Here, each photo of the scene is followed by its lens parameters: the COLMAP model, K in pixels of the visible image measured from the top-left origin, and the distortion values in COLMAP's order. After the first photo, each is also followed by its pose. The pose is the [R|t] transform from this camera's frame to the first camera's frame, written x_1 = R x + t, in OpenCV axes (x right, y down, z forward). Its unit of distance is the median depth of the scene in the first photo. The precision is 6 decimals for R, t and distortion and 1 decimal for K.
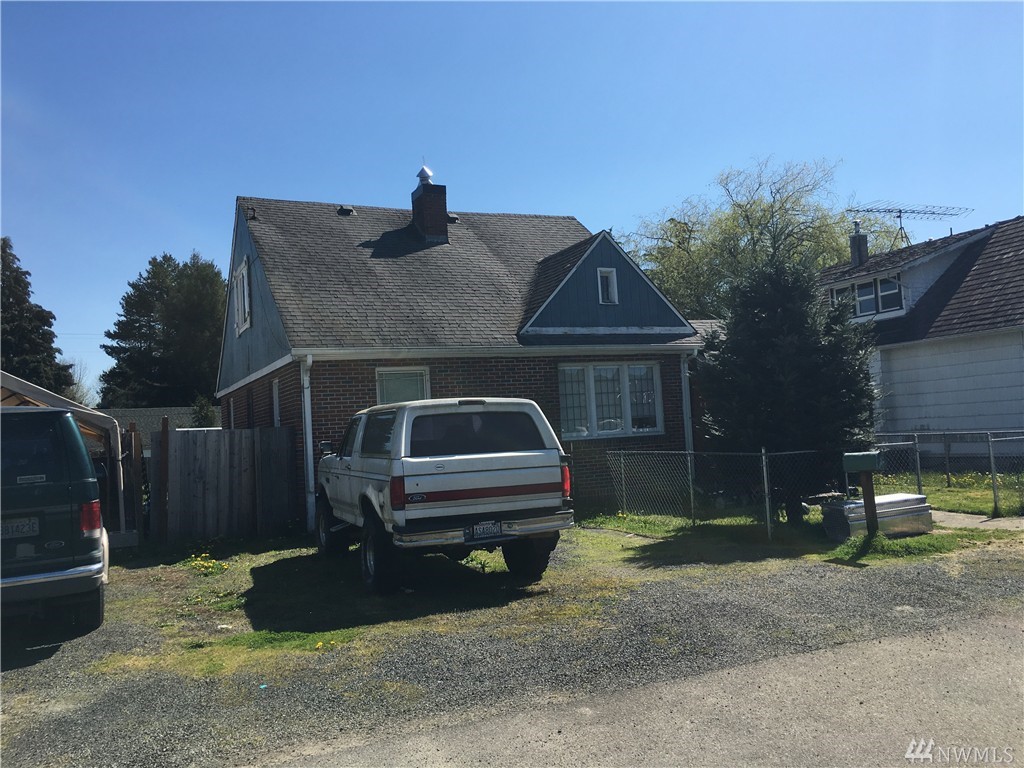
lens RADIAL K [[850.9, 0, 513.5], [0, 850.9, 385.8], [0, 0, 1]] dist [0.086162, -0.135941]
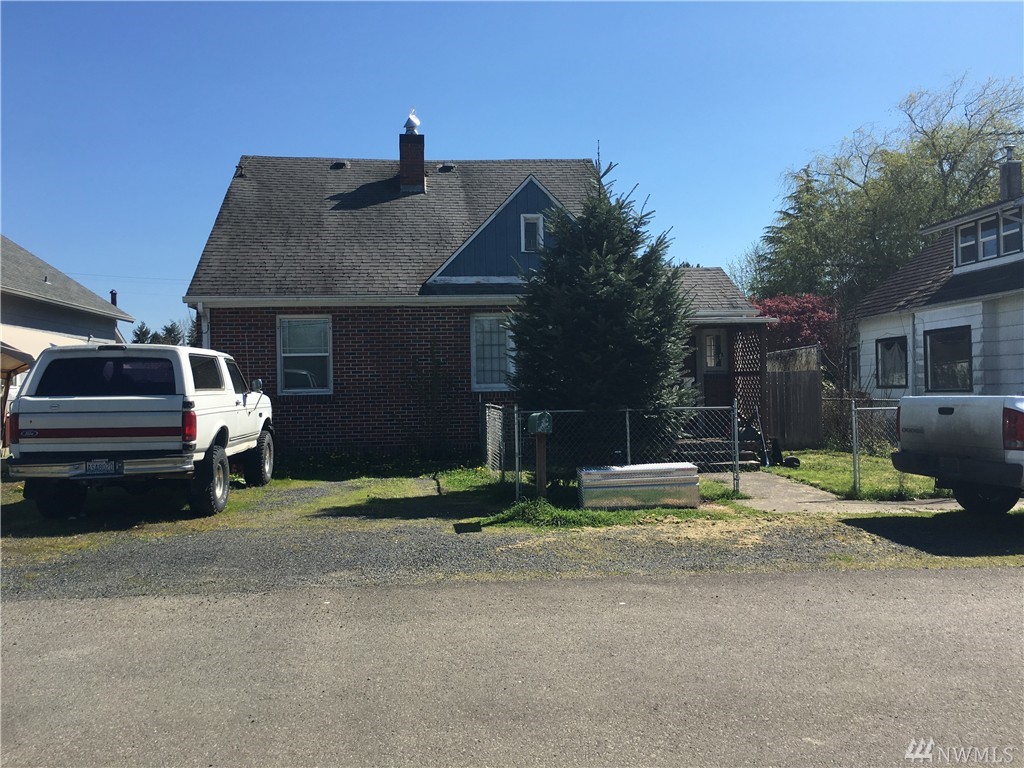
lens RADIAL K [[850.9, 0, 513.5], [0, 850.9, 385.8], [0, 0, 1]] dist [0.086162, -0.135941]
pose [[0.945767, 0.037927, -0.322623, 0.370076], [-0.018552, 0.997846, 0.062920, -0.004954], [0.324315, -0.053522, 0.944434, 0.070010]]
